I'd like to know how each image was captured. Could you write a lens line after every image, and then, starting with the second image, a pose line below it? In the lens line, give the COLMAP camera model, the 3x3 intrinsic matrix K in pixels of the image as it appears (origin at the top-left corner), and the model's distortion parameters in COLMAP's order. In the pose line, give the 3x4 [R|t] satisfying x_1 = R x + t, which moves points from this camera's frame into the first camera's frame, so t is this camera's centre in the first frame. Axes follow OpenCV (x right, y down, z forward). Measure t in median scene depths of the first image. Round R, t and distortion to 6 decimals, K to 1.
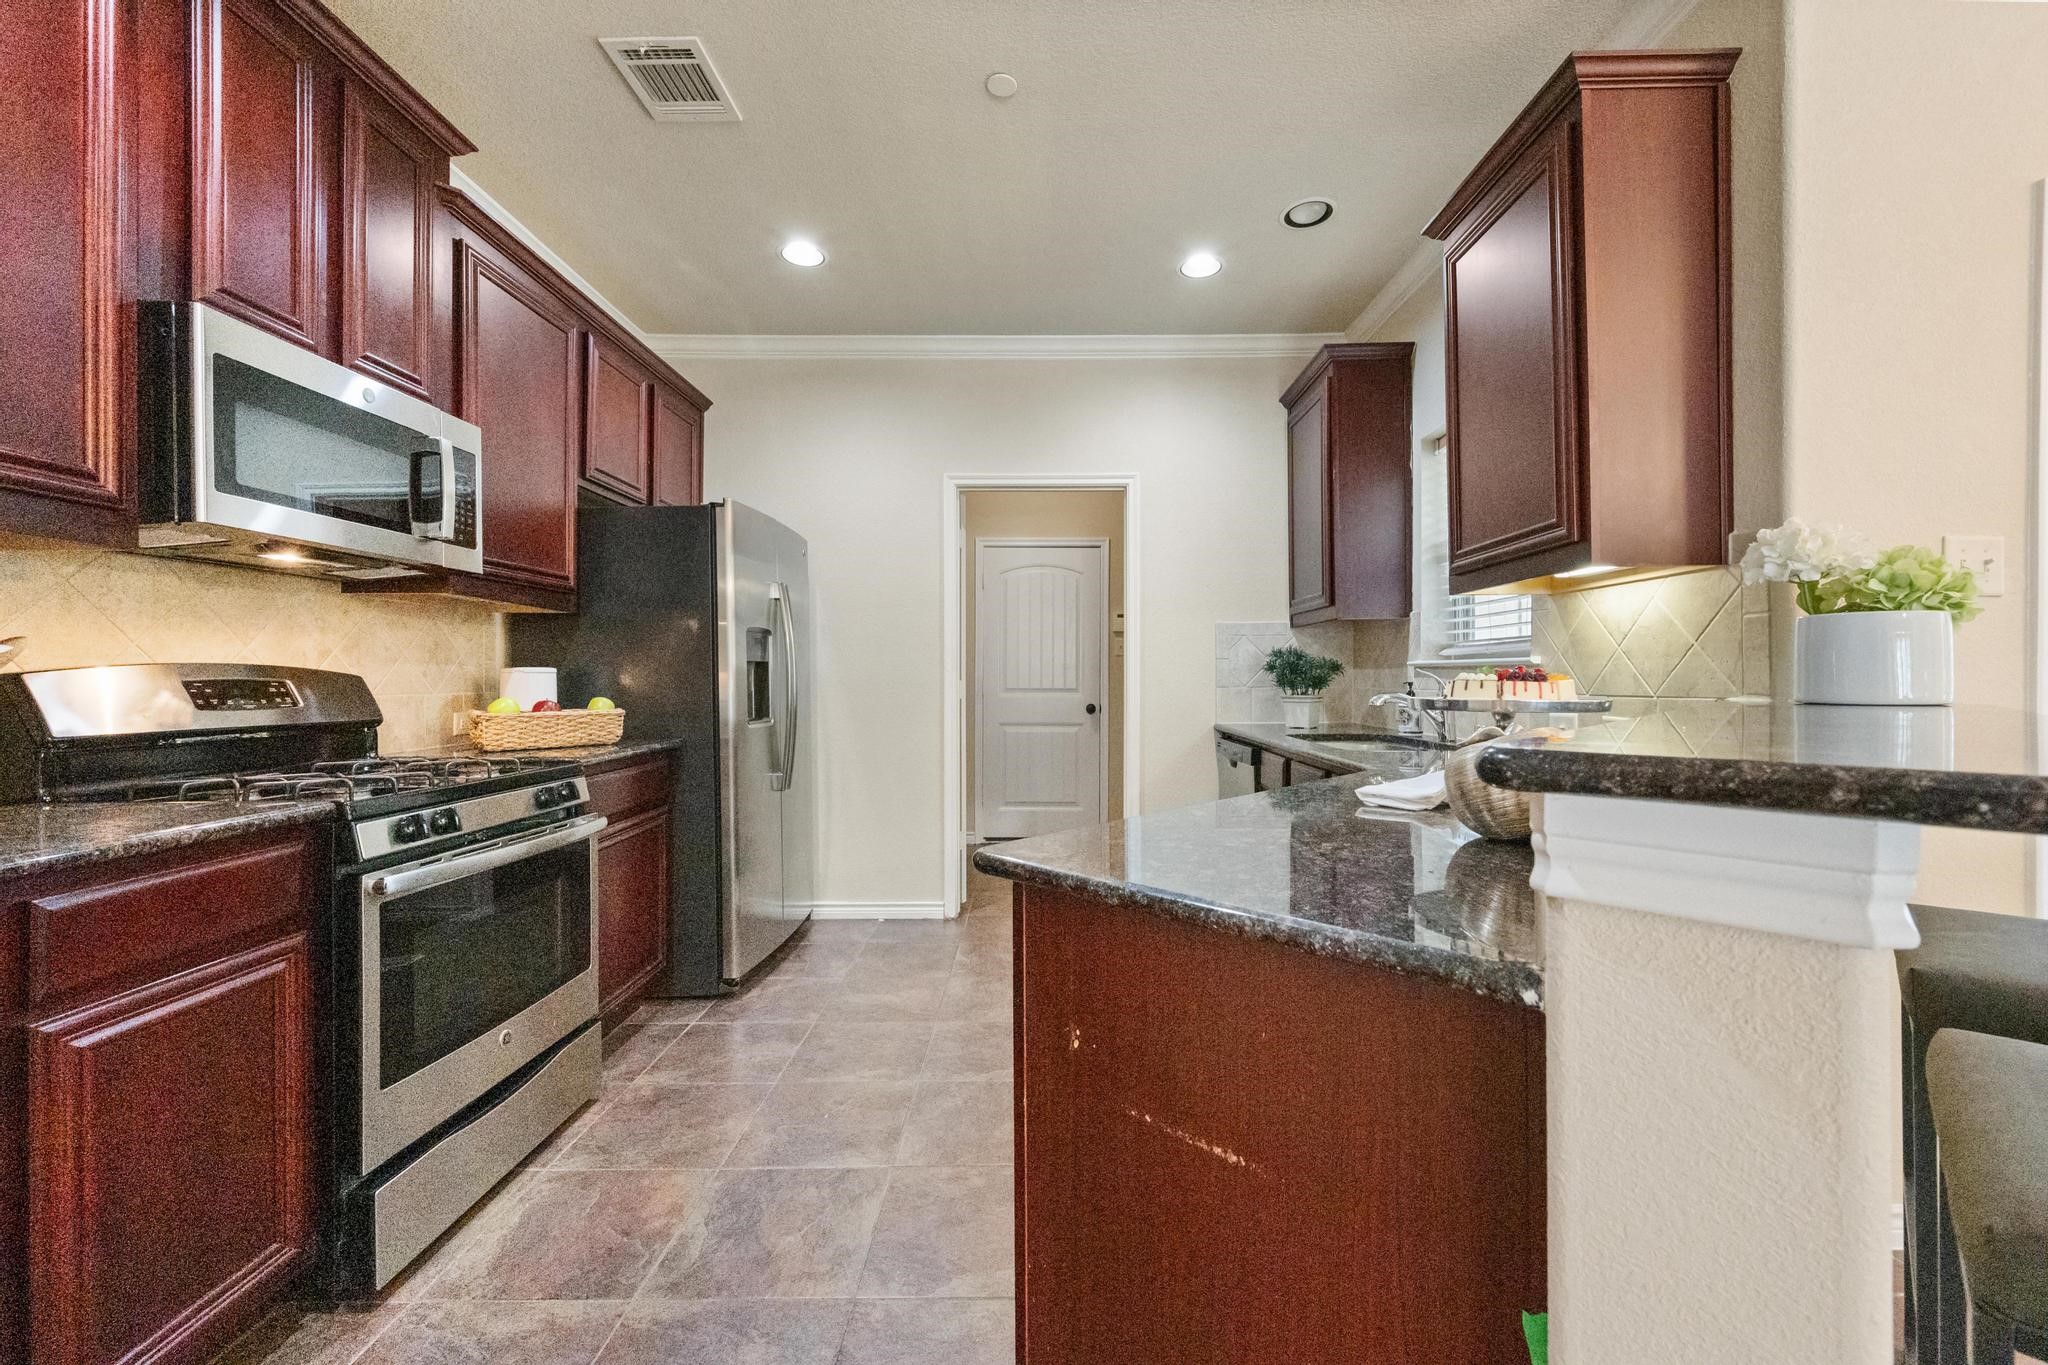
lens RADIAL K [[813.8, 0, 1034.5], [0, 813.8, 681.0], [0, 0, 1]] dist [-0.000924, 0.000510]
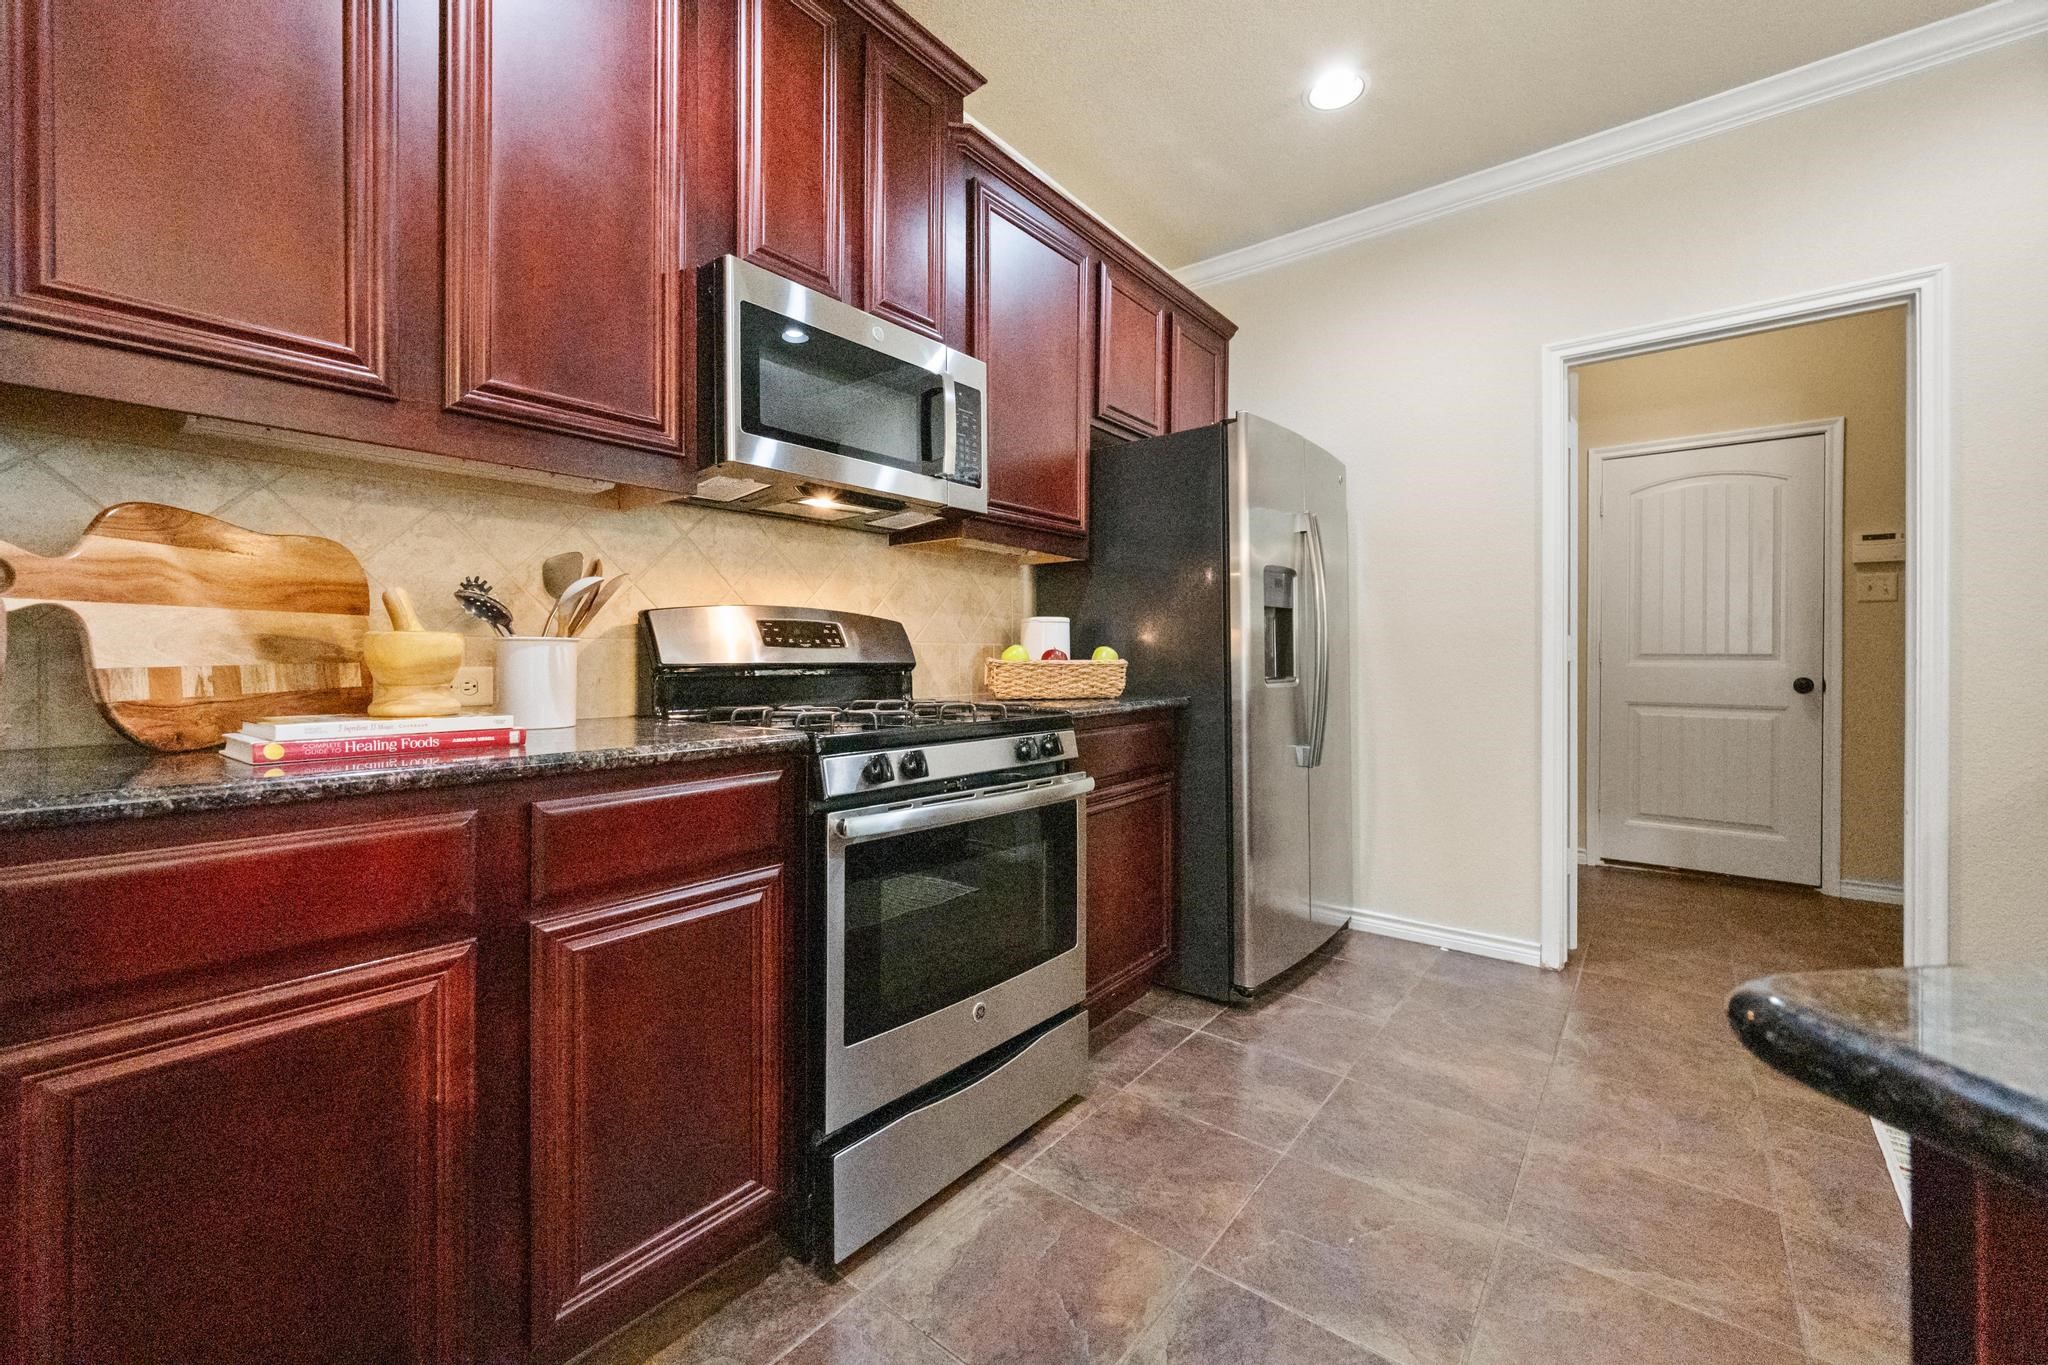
lens RADIAL K [[813.8, 0, 1023.3], [0, 813.8, 650.7], [0, 0, 1]] dist [-0.000924, 0.000510]
pose [[0.784831, 0.001018, -0.619709, -0.037954], [-0.006234, 0.999961, -0.006253, 0.031489], [0.619678, 0.008771, 0.784807, 0.229344]]
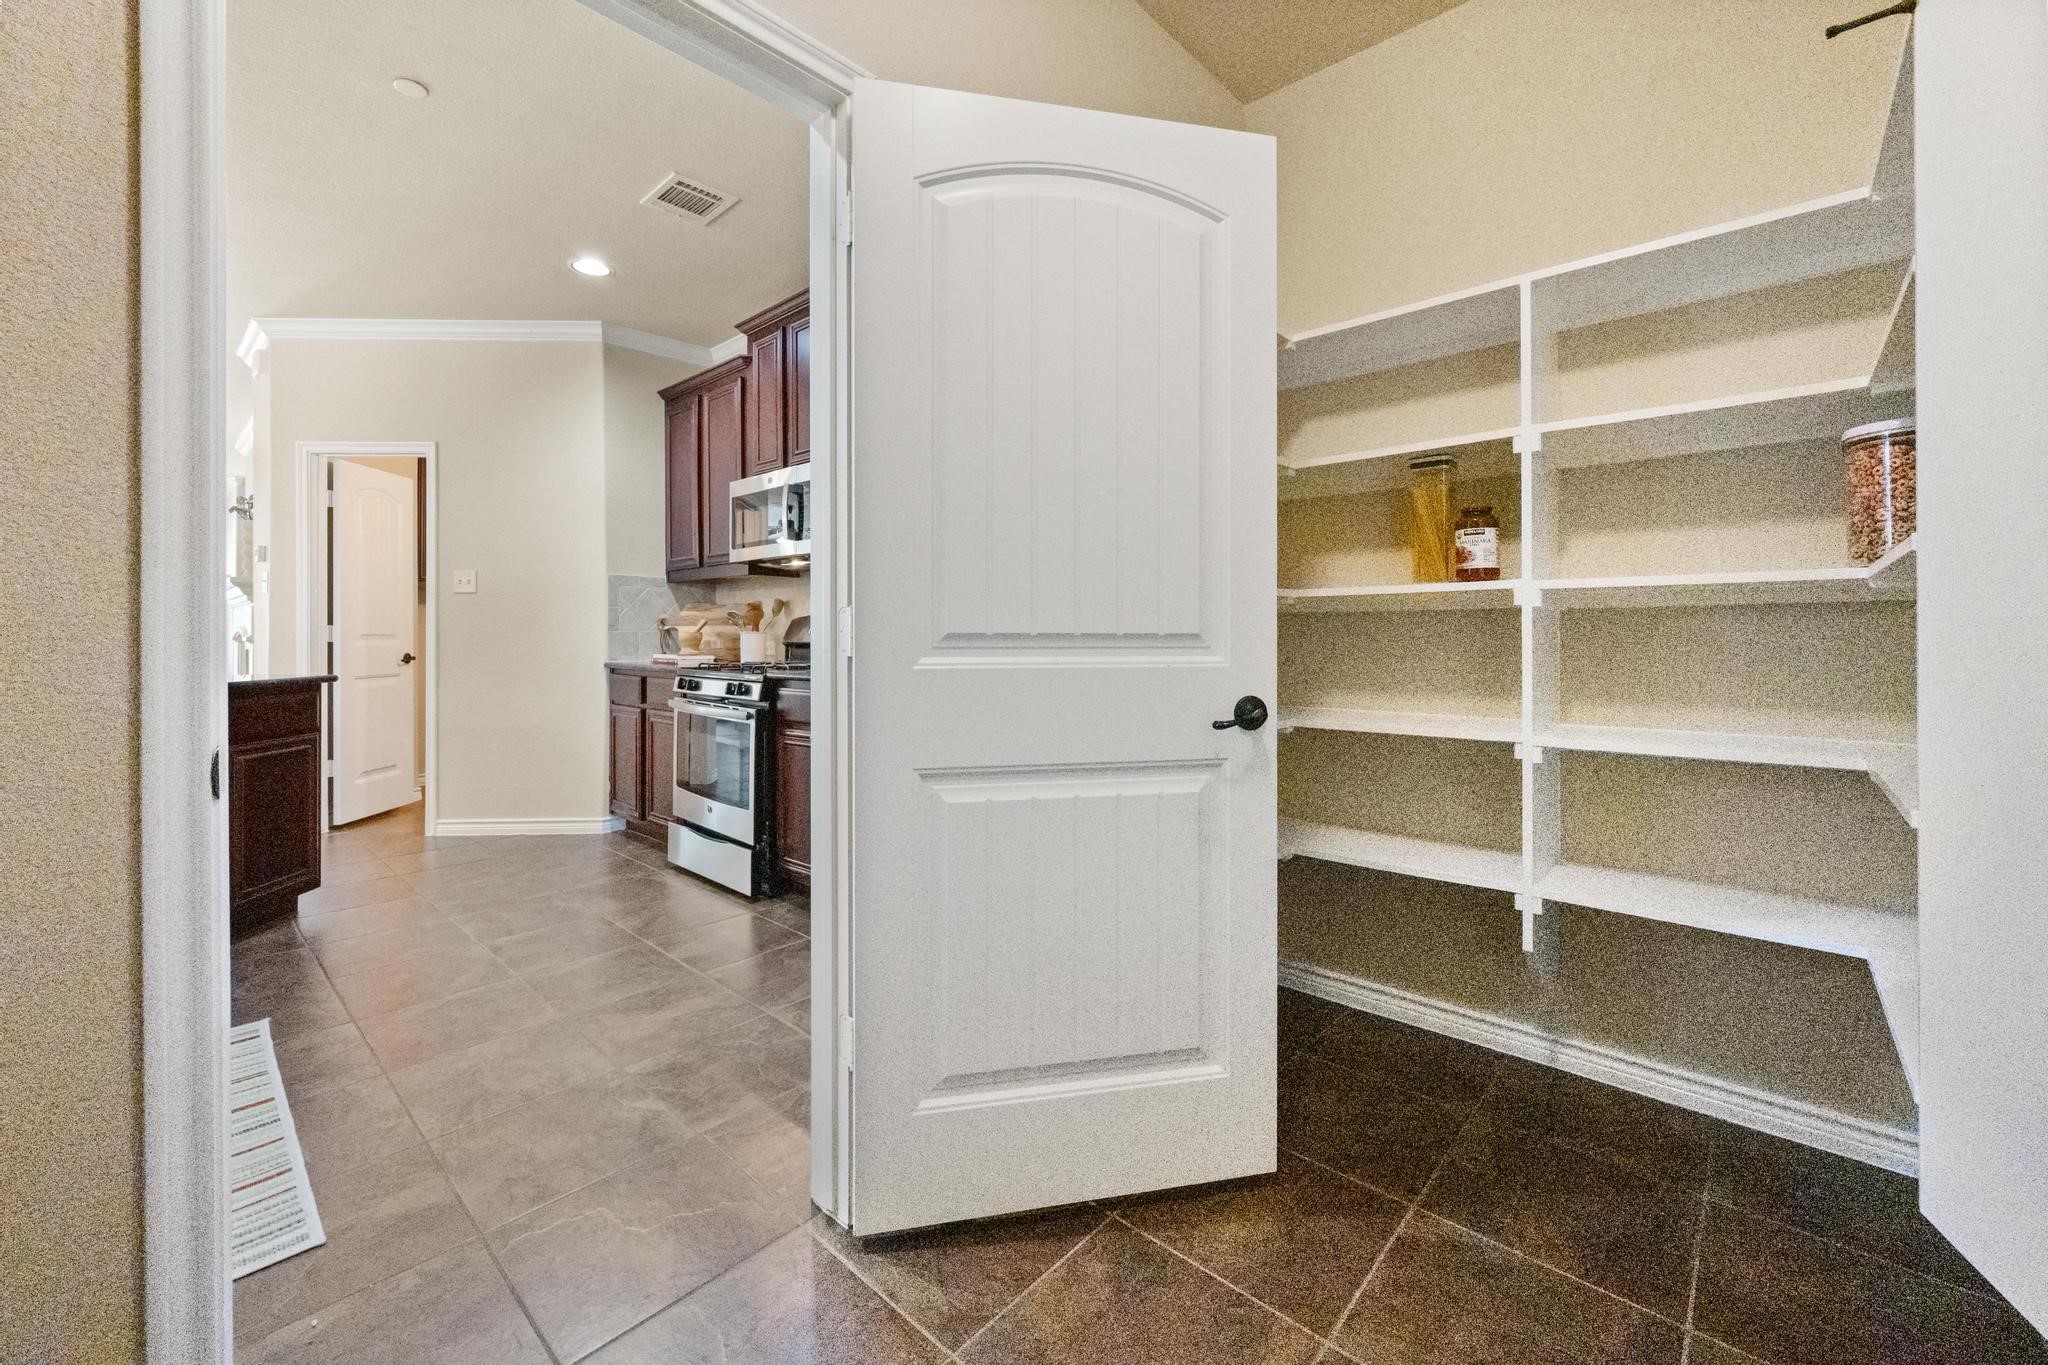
lens RADIAL K [[813.8, 0, 1026.0], [0, 813.8, 635.5], [0, 0, 1]] dist [-0.000924, 0.000510]
pose [[-0.663324, 0.006599, -0.748303, 0.199881], [0.000979, 0.999968, 0.007951, 0.015096], [0.748332, 0.004542, -0.663309, 2.017323]]
